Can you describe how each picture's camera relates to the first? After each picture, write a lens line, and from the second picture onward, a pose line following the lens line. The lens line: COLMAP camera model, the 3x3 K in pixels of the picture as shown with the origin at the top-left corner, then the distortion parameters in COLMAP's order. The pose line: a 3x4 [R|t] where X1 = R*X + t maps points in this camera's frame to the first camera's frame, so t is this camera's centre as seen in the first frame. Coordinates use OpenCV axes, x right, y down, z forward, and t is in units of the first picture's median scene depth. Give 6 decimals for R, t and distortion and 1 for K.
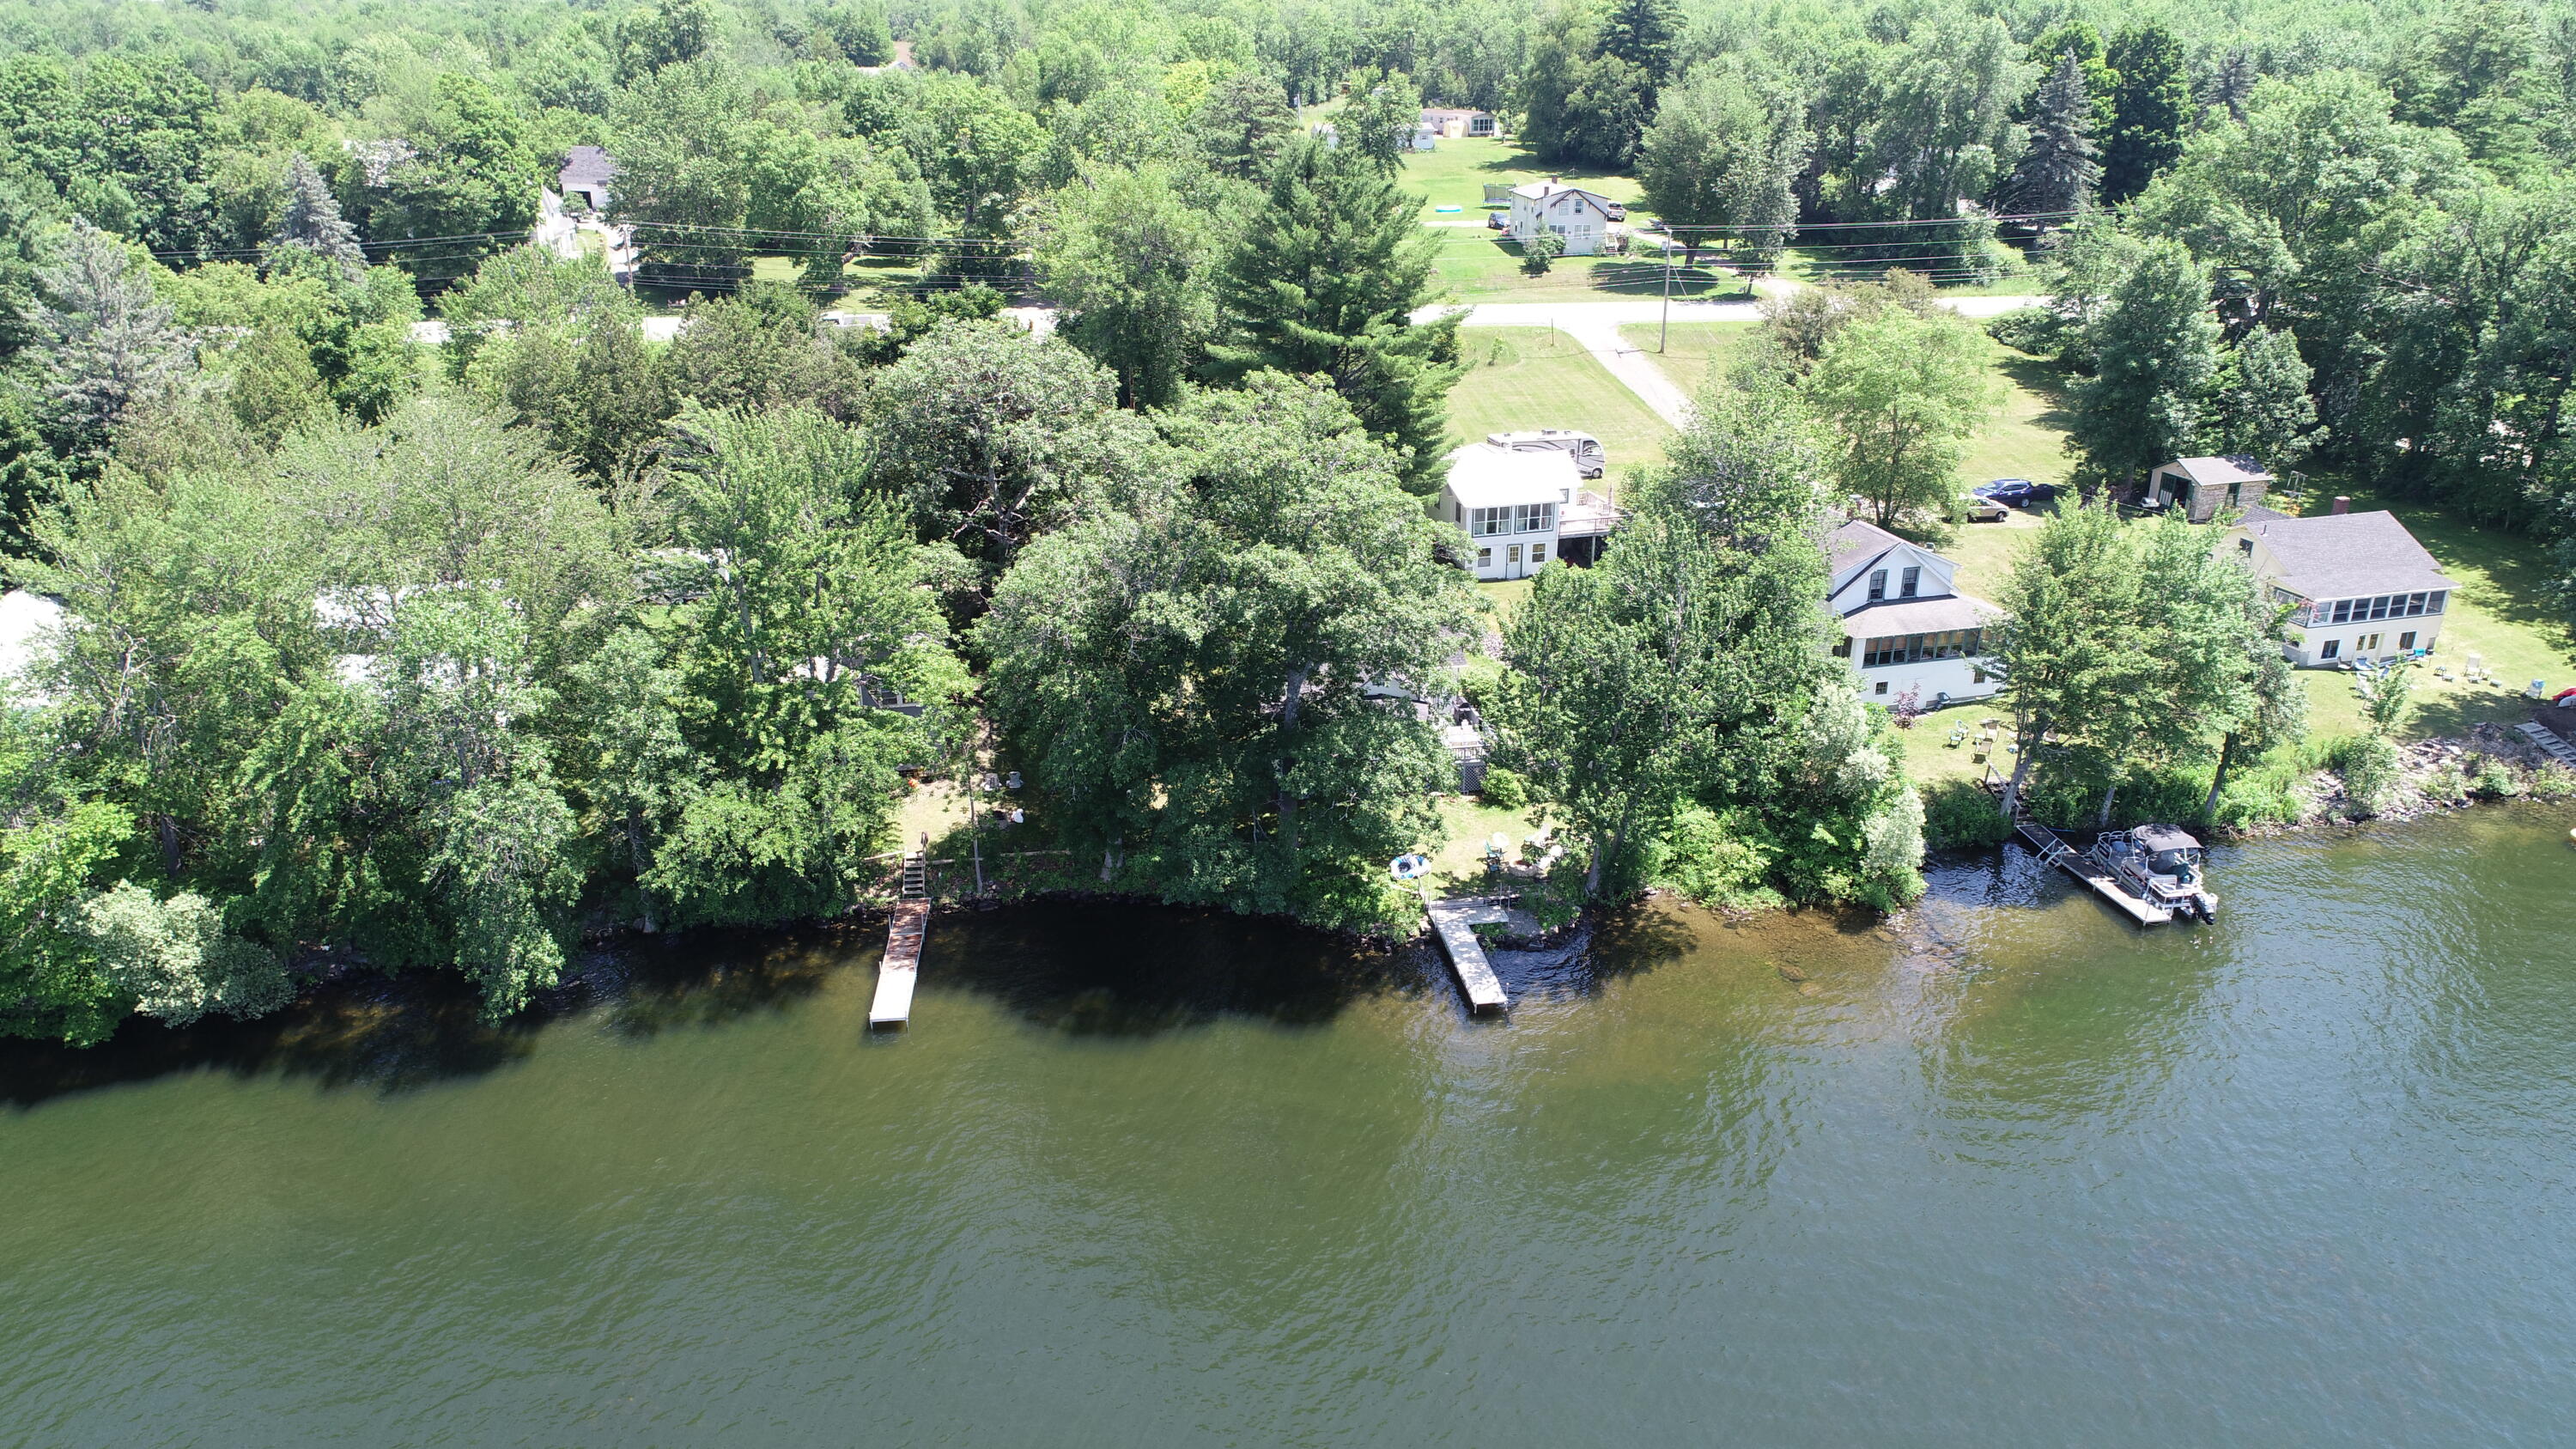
lens RADIAL K [[1710.9, 0, 1288.0], [0, 1710.9, 724.5], [0, 0, 1]] dist [-0.008989, 0.001938]
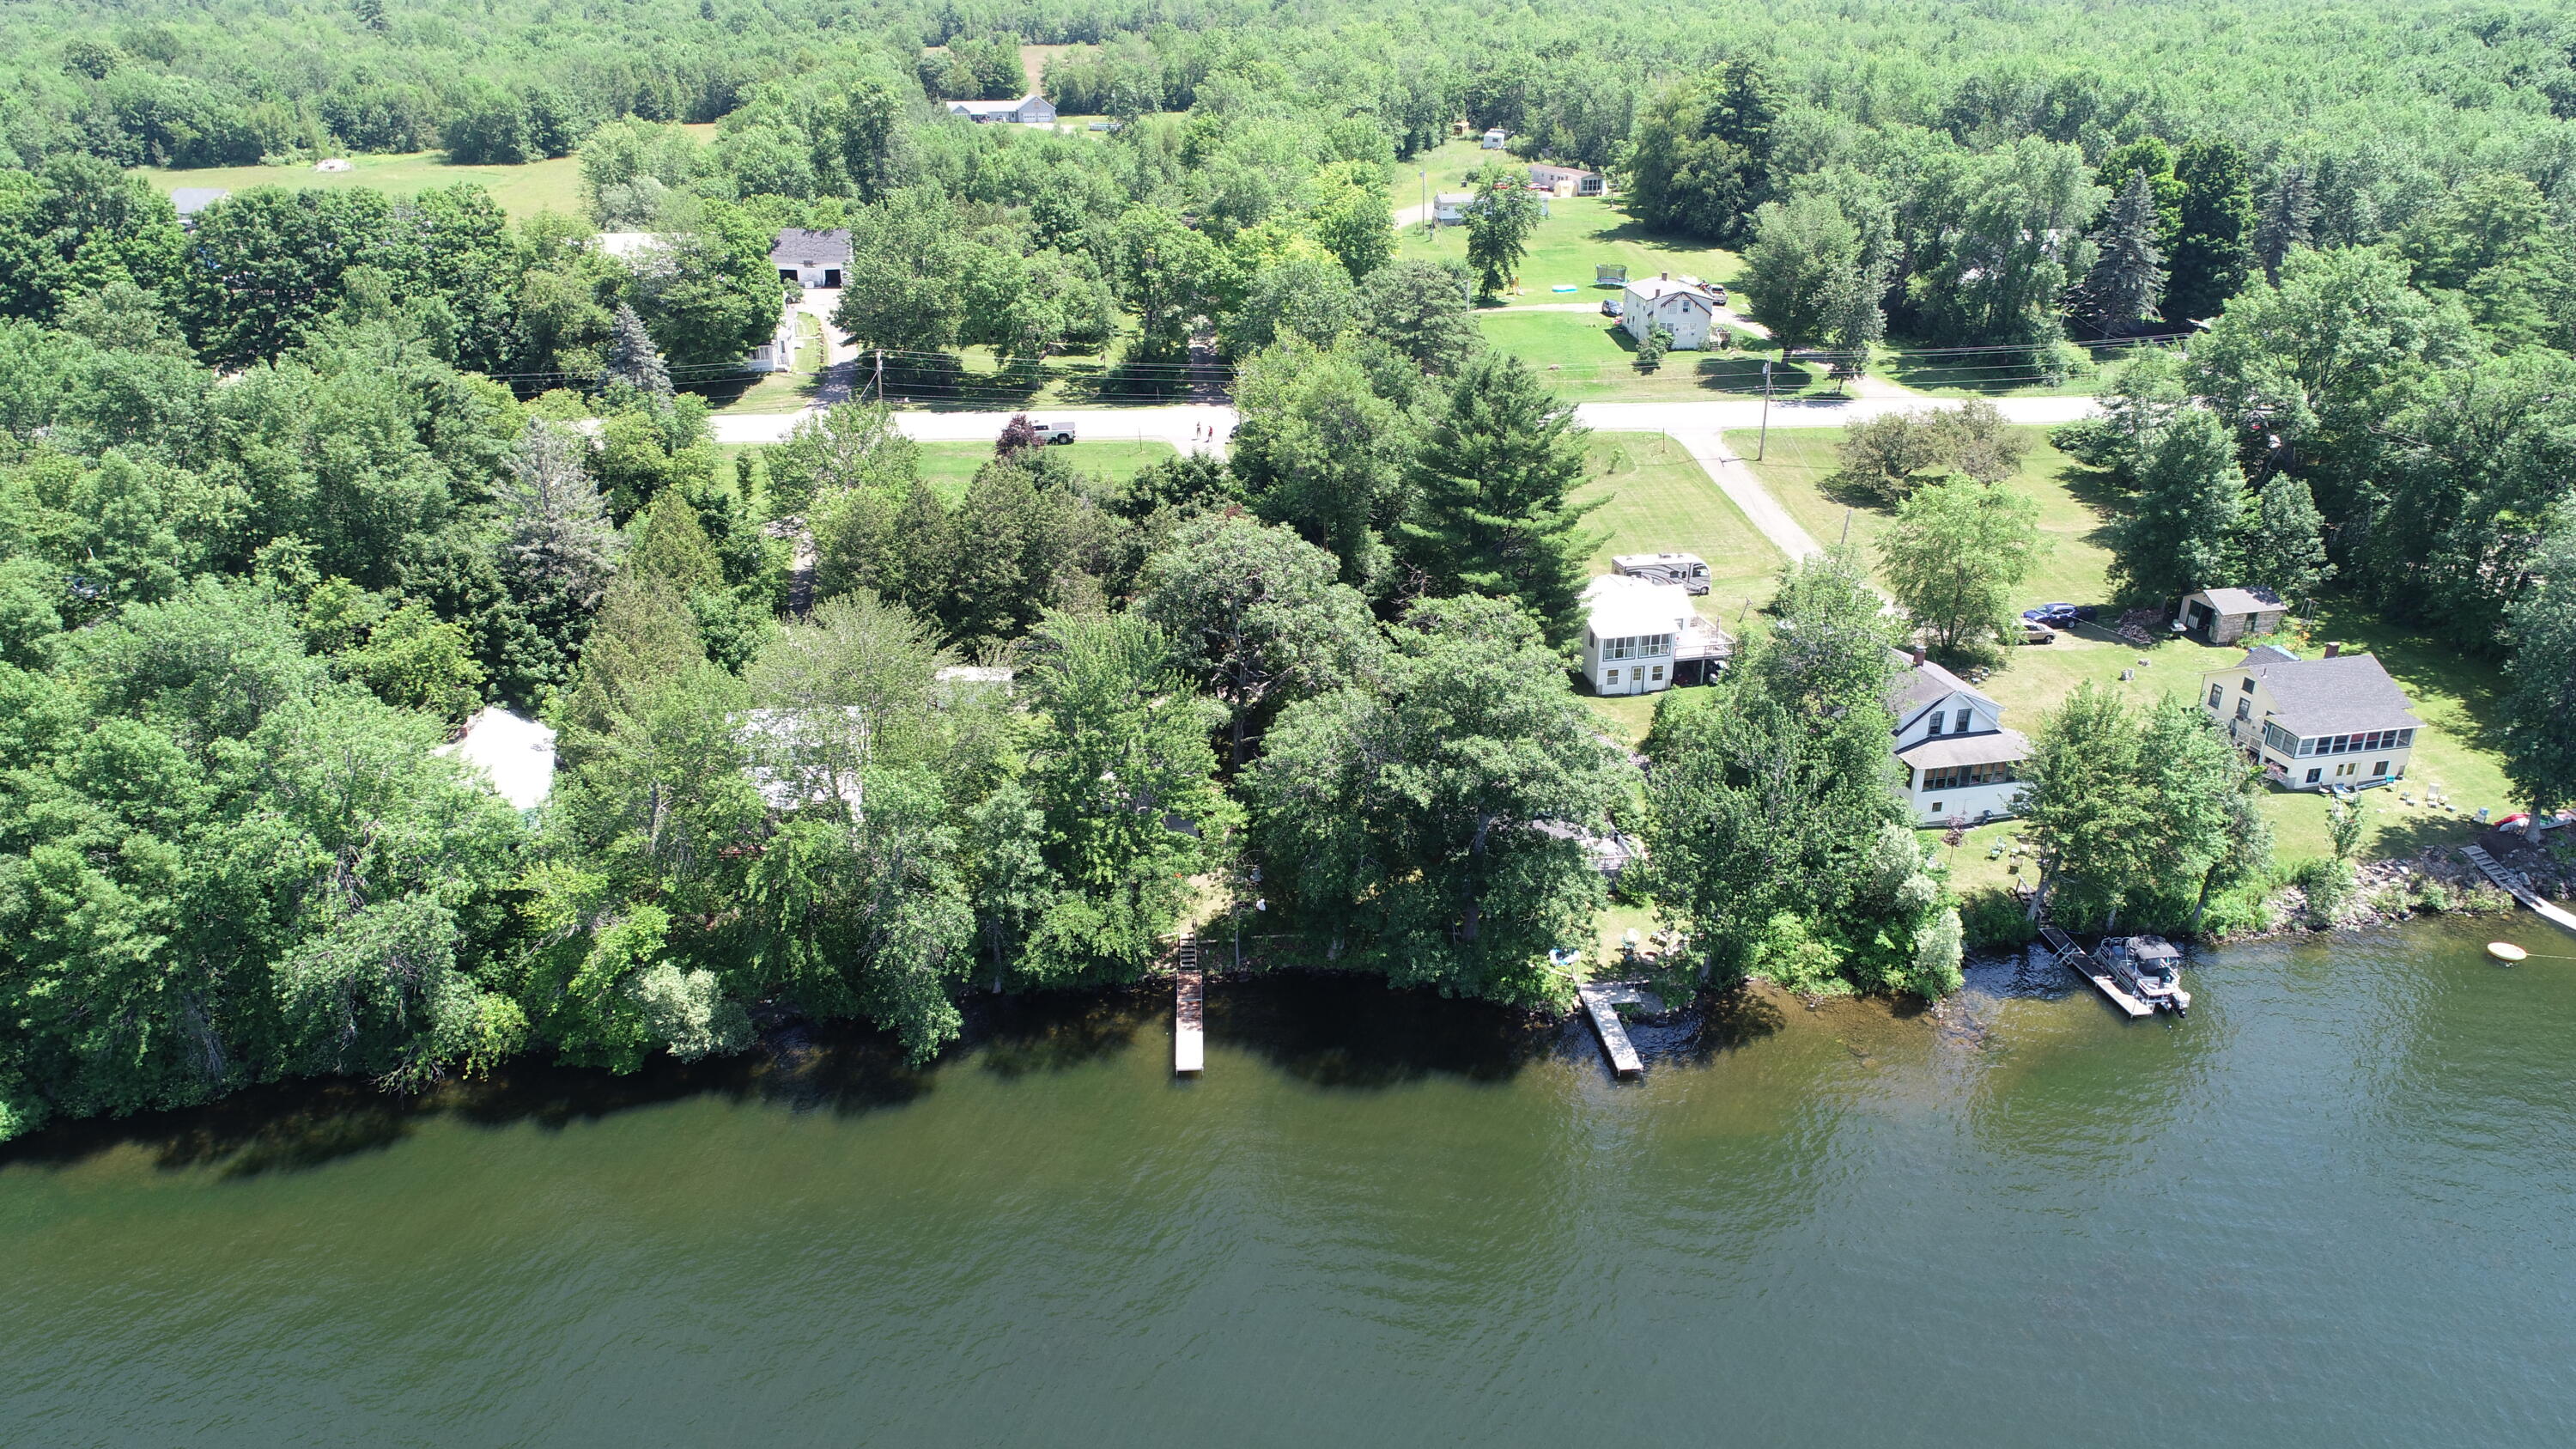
lens RADIAL K [[1710.9, 0, 1288.0], [0, 1710.9, 724.5], [0, 0, 1]] dist [-0.008989, 0.001938]
pose [[0.998875, 0.020409, -0.042804, -0.072419], [-0.019584, 0.999616, 0.019600, -0.094947], [0.043188, -0.018740, 0.998891, -0.259970]]
